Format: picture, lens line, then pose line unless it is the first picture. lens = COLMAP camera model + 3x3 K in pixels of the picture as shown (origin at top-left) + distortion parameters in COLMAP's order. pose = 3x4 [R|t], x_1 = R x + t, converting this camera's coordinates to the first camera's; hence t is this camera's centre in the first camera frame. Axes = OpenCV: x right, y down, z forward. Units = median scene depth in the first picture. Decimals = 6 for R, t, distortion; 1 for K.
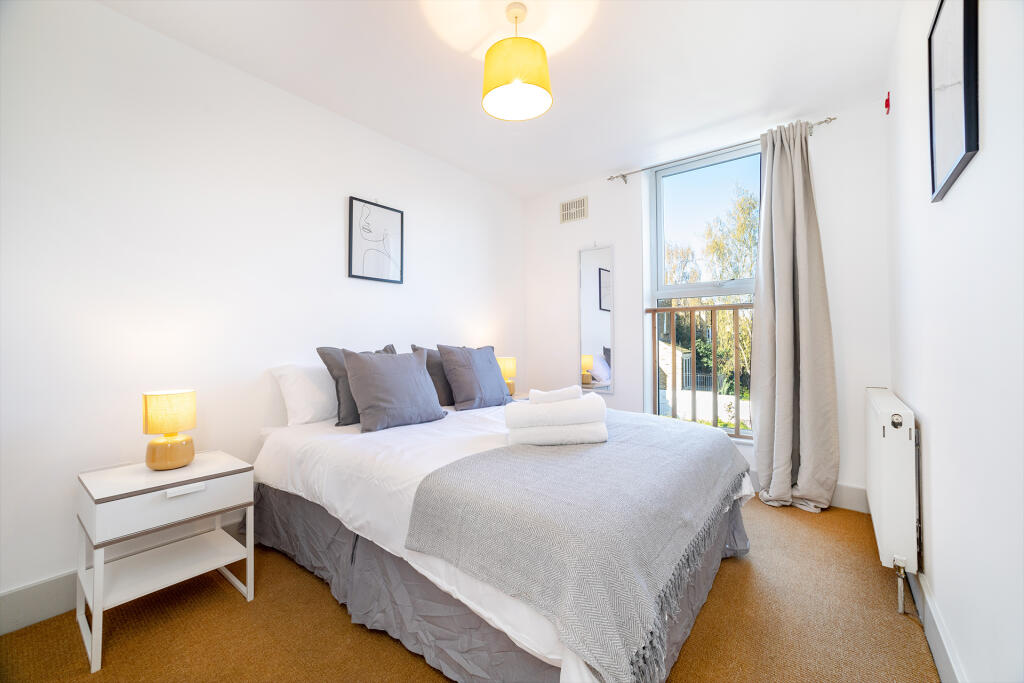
lens RADIAL K [[437.5, 0, 502.6], [0, 437.5, 311.5], [0, 0, 1]] dist [-0.024161, 0.000419]
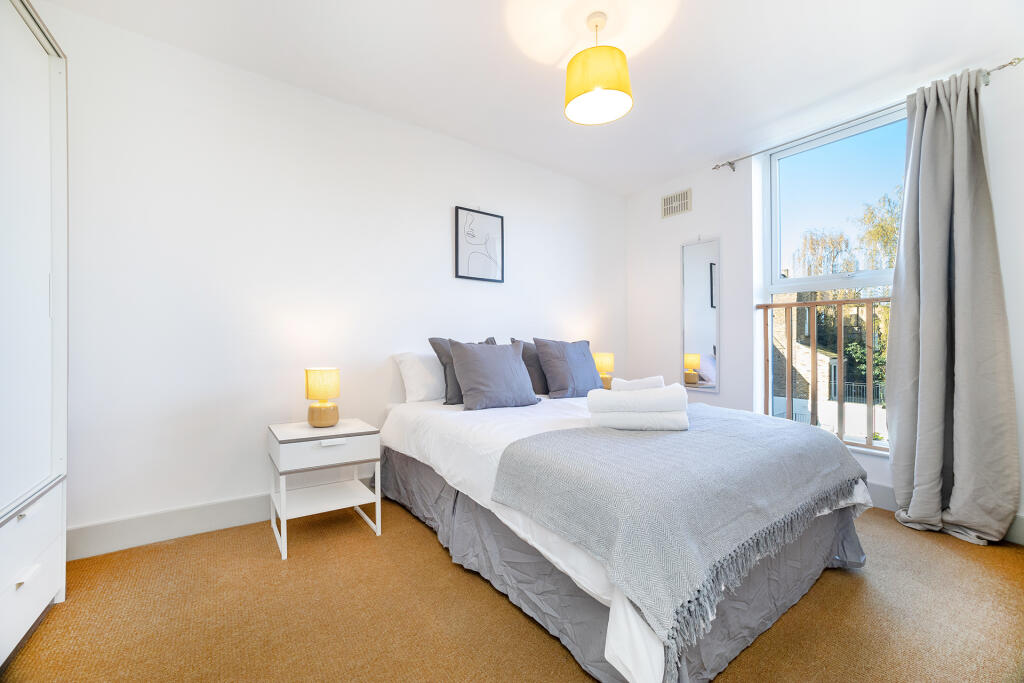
lens RADIAL K [[437.9, 0, 483.3], [0, 437.9, 321.7], [0, 0, 1]] dist [-0.051493, 0.034055]
pose [[0.955100, 0.002273, -0.296275, 0.060526], [0.003753, 0.999798, 0.019767, 0.016064], [0.296260, -0.019991, 0.954898, -0.079190]]
